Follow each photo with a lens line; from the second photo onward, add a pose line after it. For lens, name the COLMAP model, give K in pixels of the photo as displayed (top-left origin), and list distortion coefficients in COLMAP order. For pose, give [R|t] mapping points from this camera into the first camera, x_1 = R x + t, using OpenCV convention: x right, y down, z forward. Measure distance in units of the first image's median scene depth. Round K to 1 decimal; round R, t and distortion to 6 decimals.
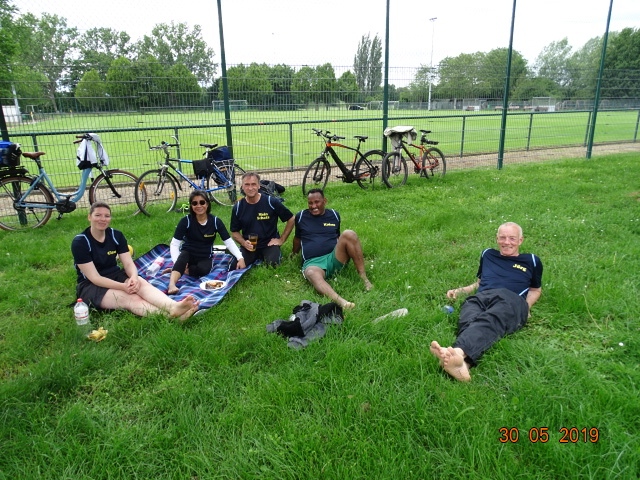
lens RADIAL K [[493.0, 0, 320.0], [0, 493.0, 240.0], [0, 0, 1]] dist [0.004986, 0.003746]
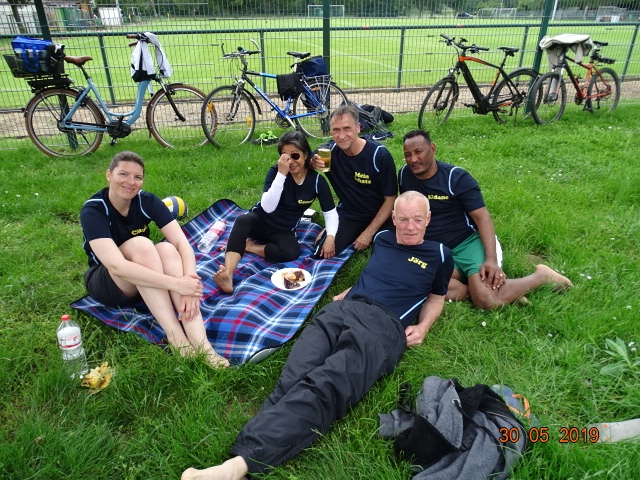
lens RADIAL K [[463.9, 0, 320.0], [0, 463.9, 240.0], [0, 0, 1]] dist [-0.001633, 0.000265]
pose [[0.983043, 0.095047, -0.156823, -0.055928], [-0.064409, 0.979668, 0.190008, -0.050969], [0.171694, -0.176685, 0.969177, 0.270559]]
